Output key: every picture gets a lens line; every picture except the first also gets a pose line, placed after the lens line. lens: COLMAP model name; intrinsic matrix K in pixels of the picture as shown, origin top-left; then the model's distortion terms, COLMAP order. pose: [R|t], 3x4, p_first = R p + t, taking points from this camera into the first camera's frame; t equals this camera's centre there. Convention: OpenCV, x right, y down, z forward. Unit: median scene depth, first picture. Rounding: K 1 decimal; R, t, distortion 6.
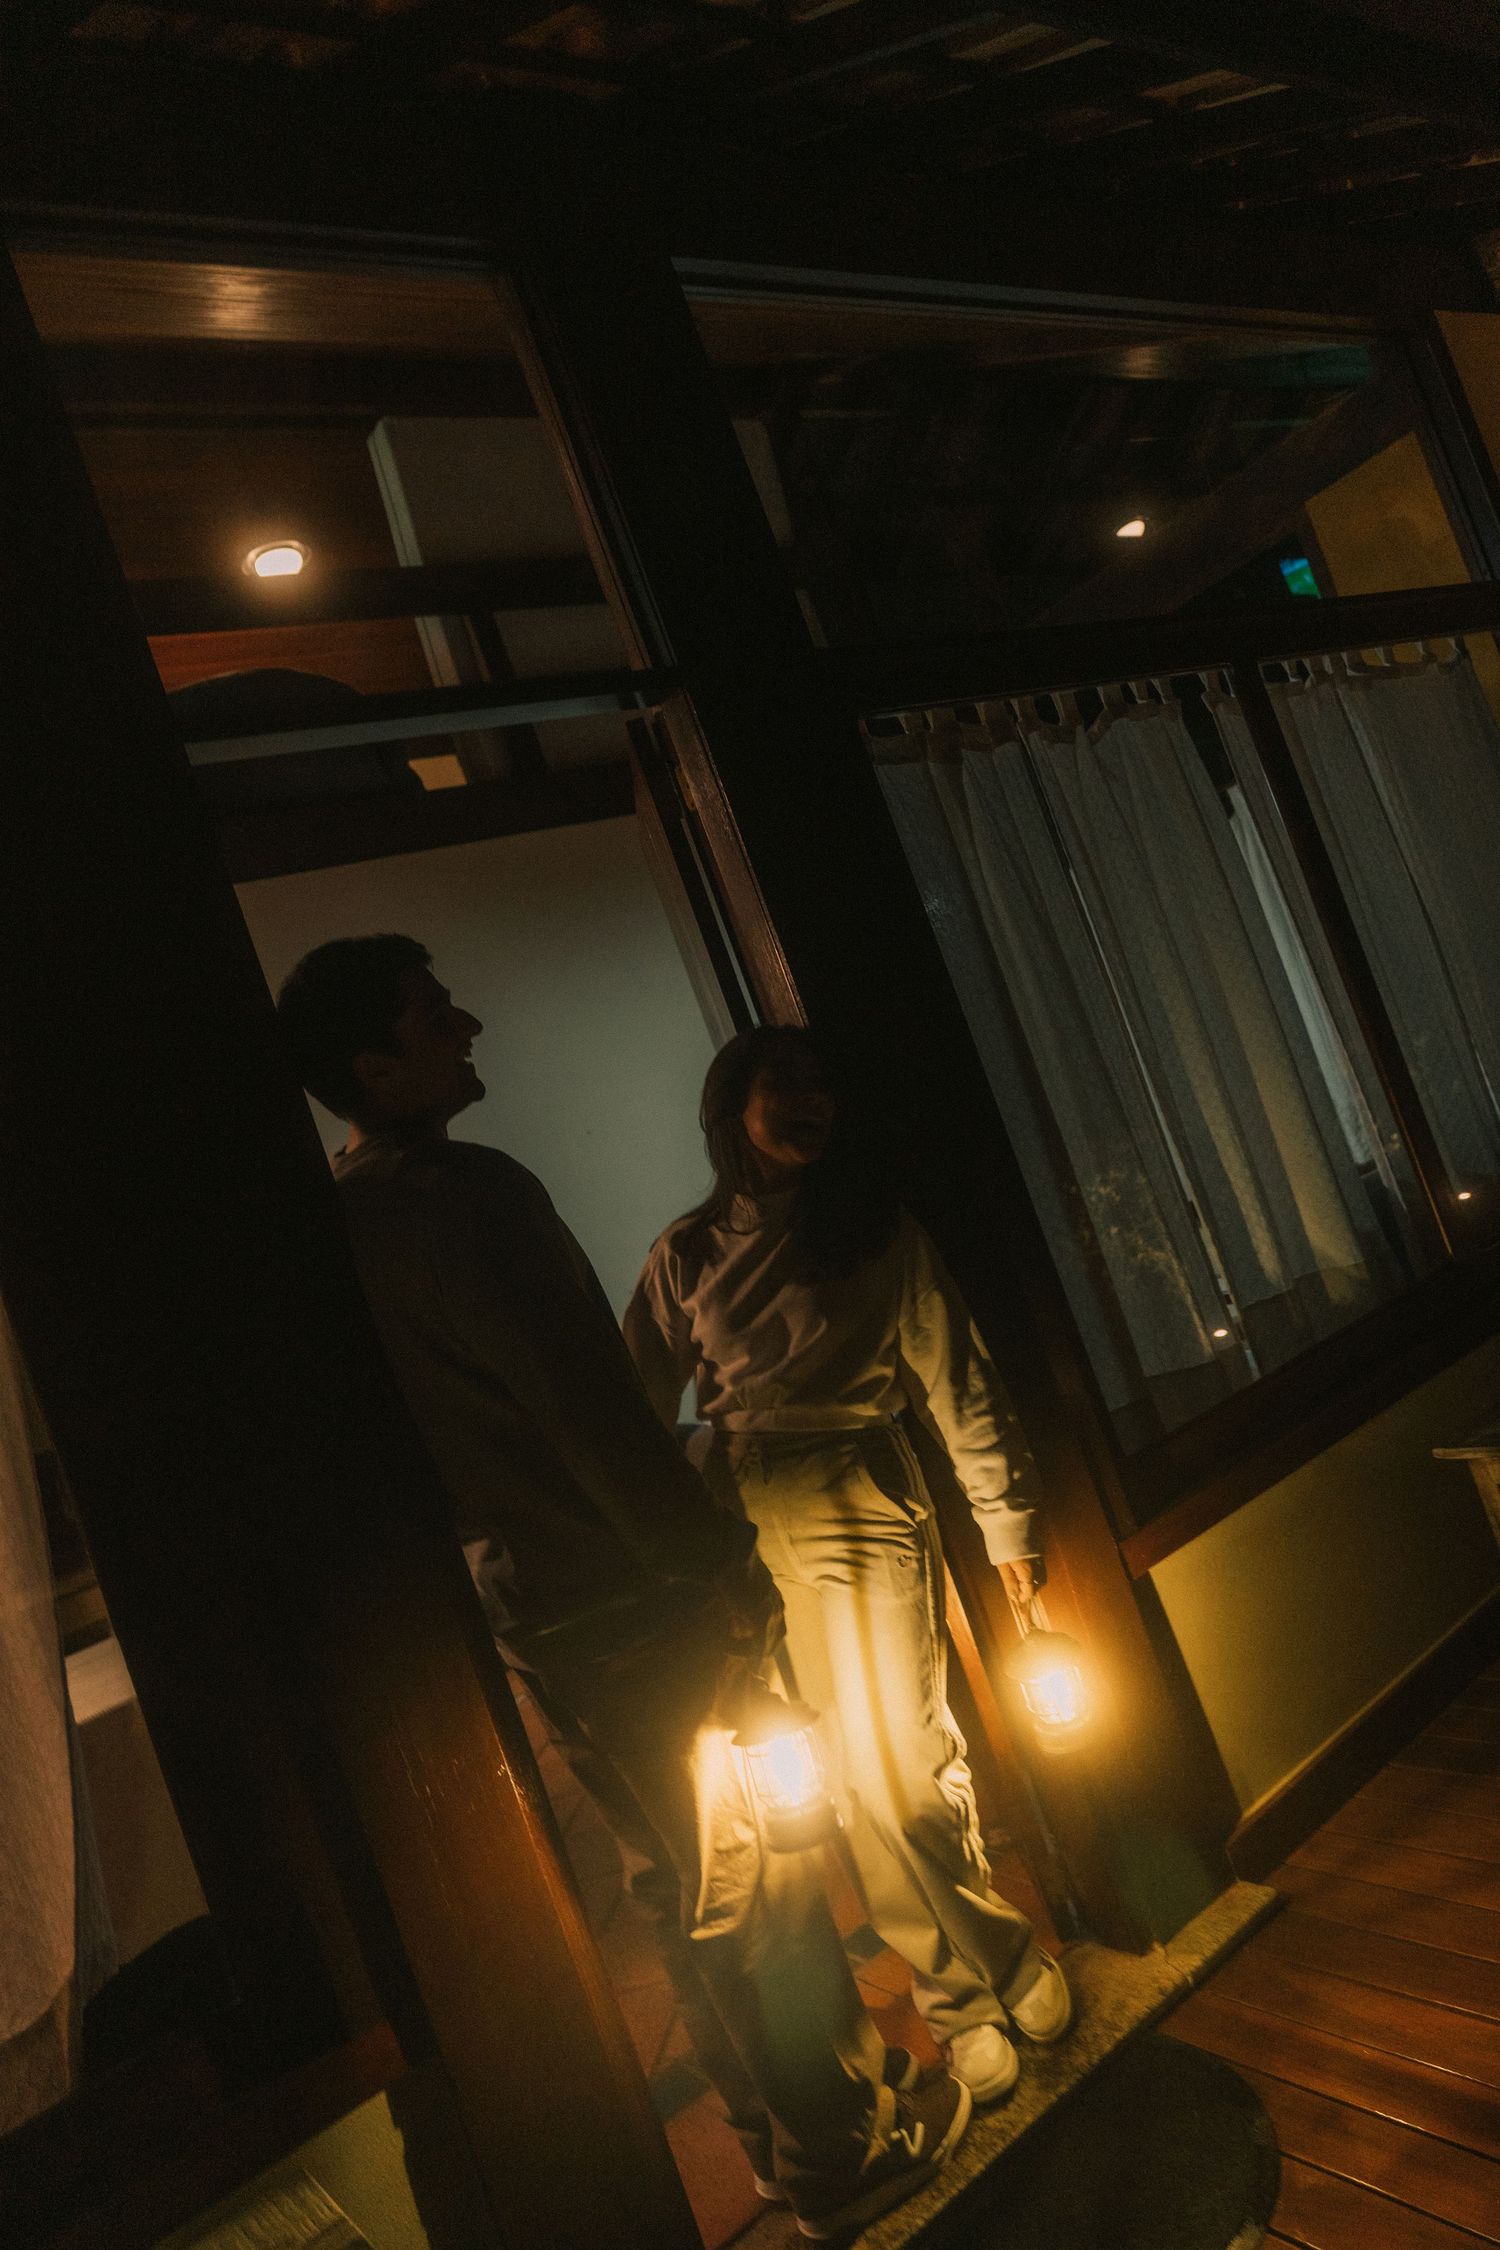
lens RADIAL K [[1532.2, 0, 750.0], [0, 1532.2, 1125.0], [0, 0, 1]] dist [-0.021018, 0.002125]
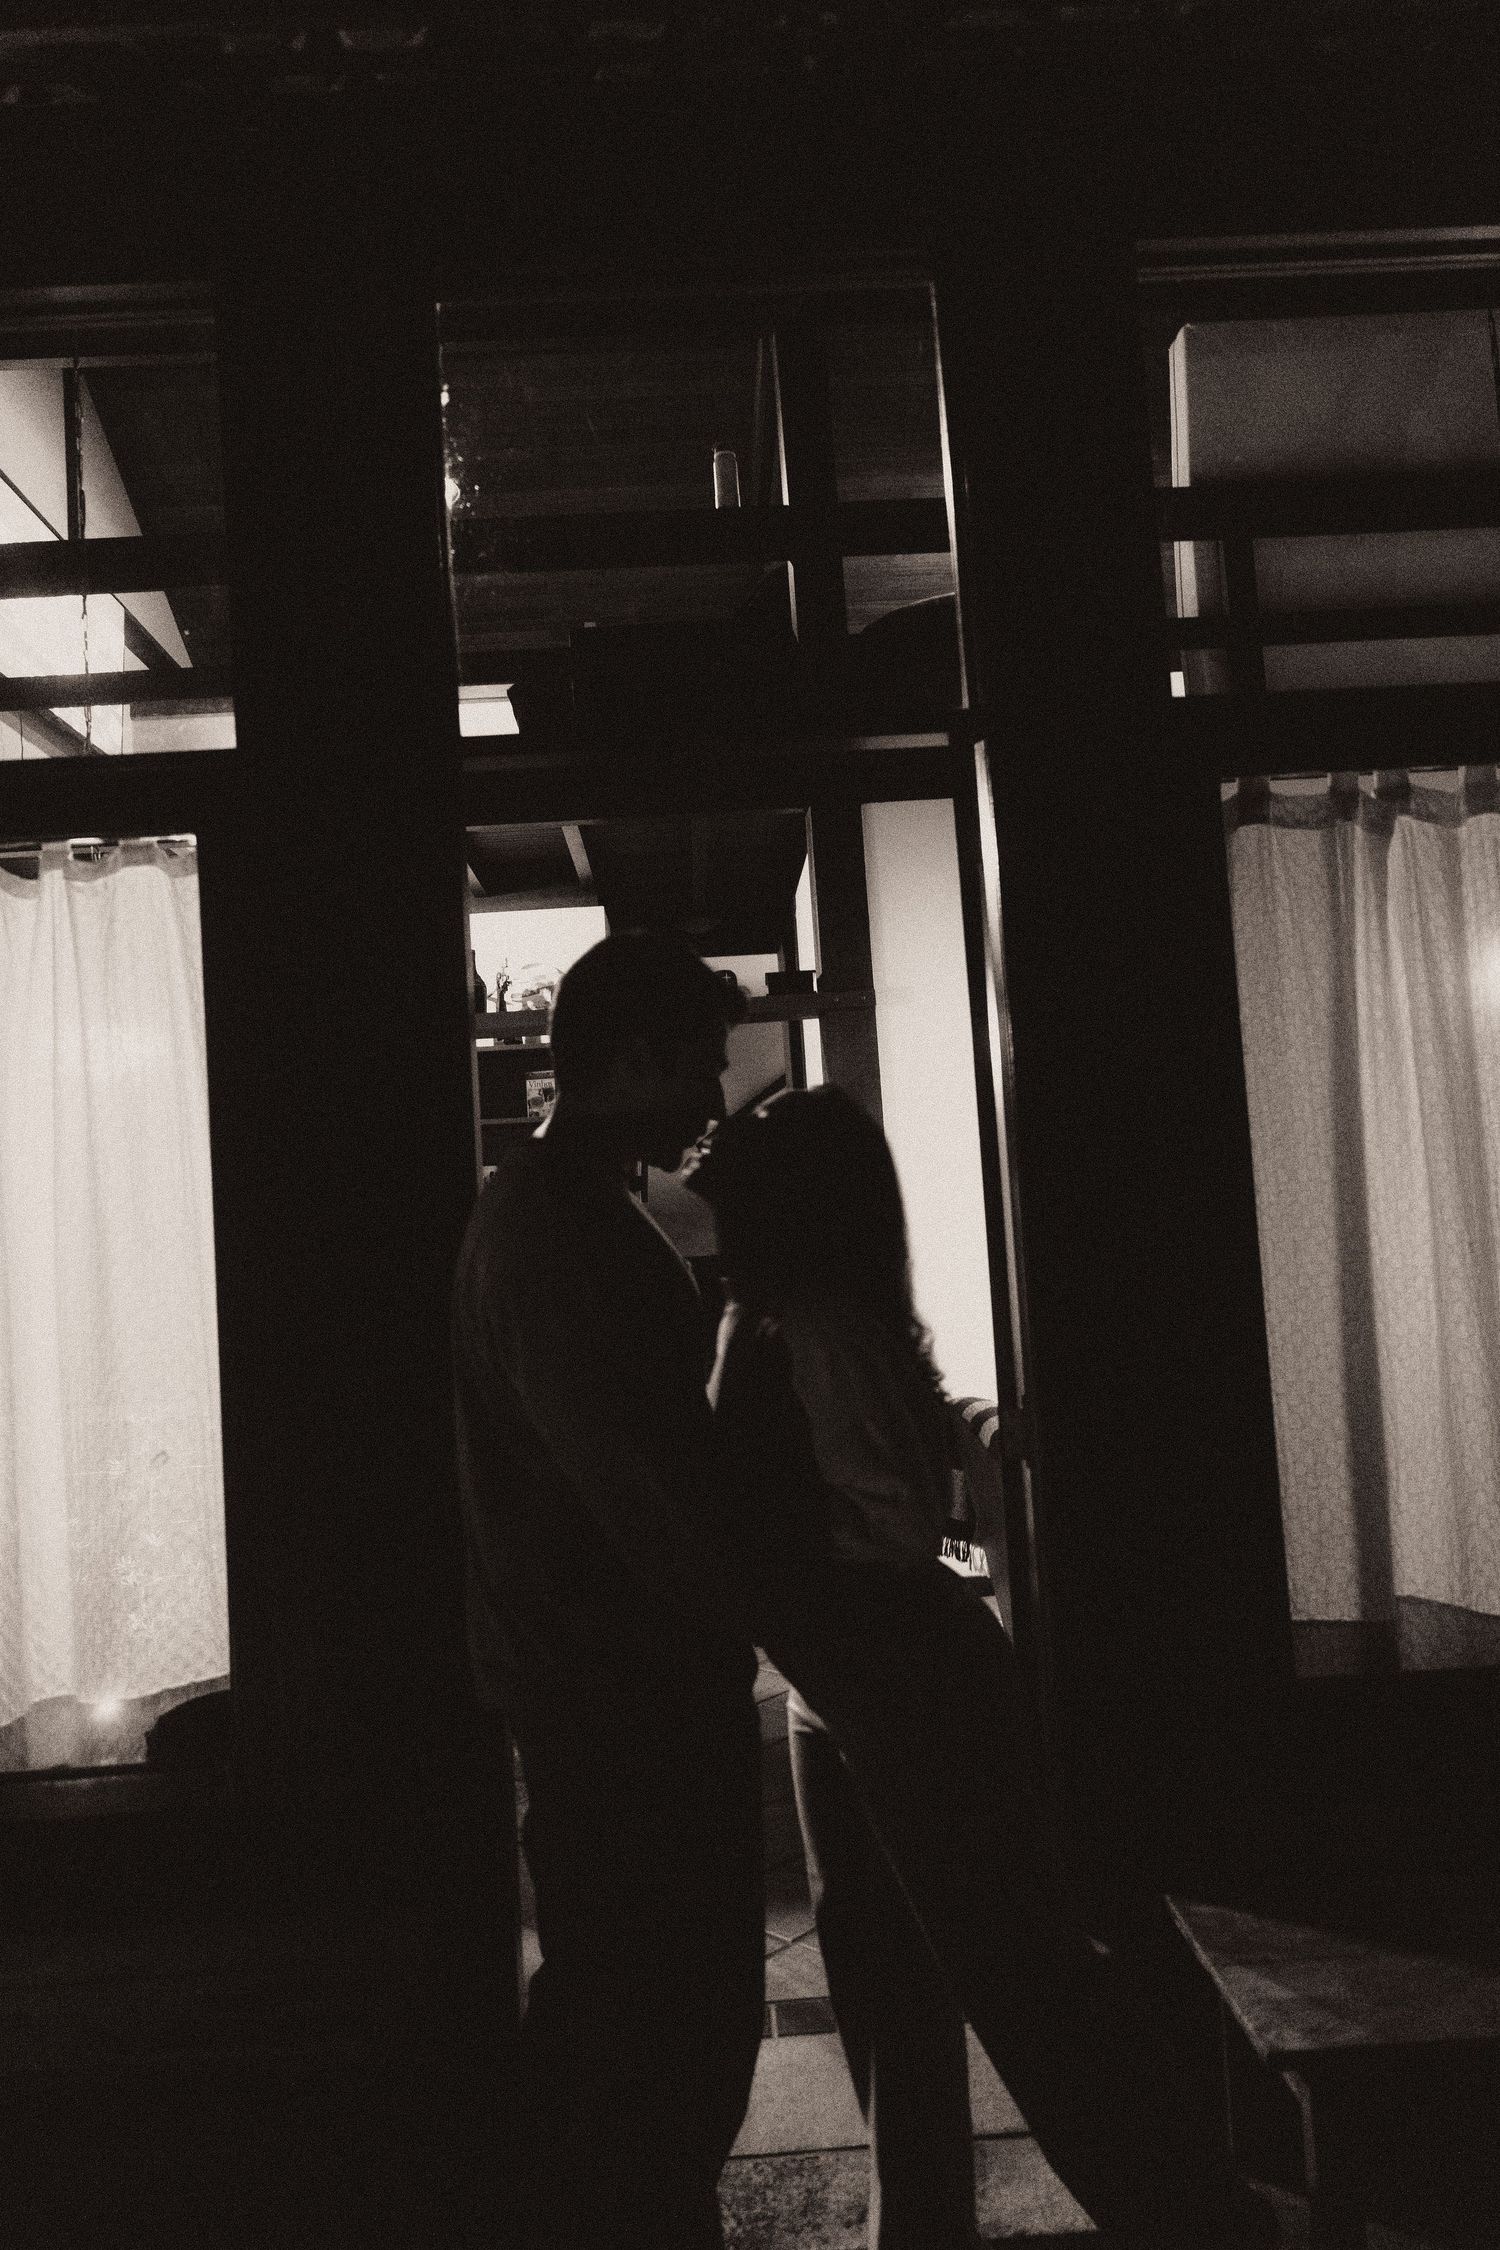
lens RADIAL K [[1532.2, 0, 750.0], [0, 1532.2, 1125.0], [0, 0, 1]] dist [-0.021018, 0.002125]
pose [[0.802287, 0.251120, -0.541548, 0.410081], [-0.197590, 0.967785, 0.156046, -0.168217], [0.563289, -0.018189, 0.826060, 0.122010]]
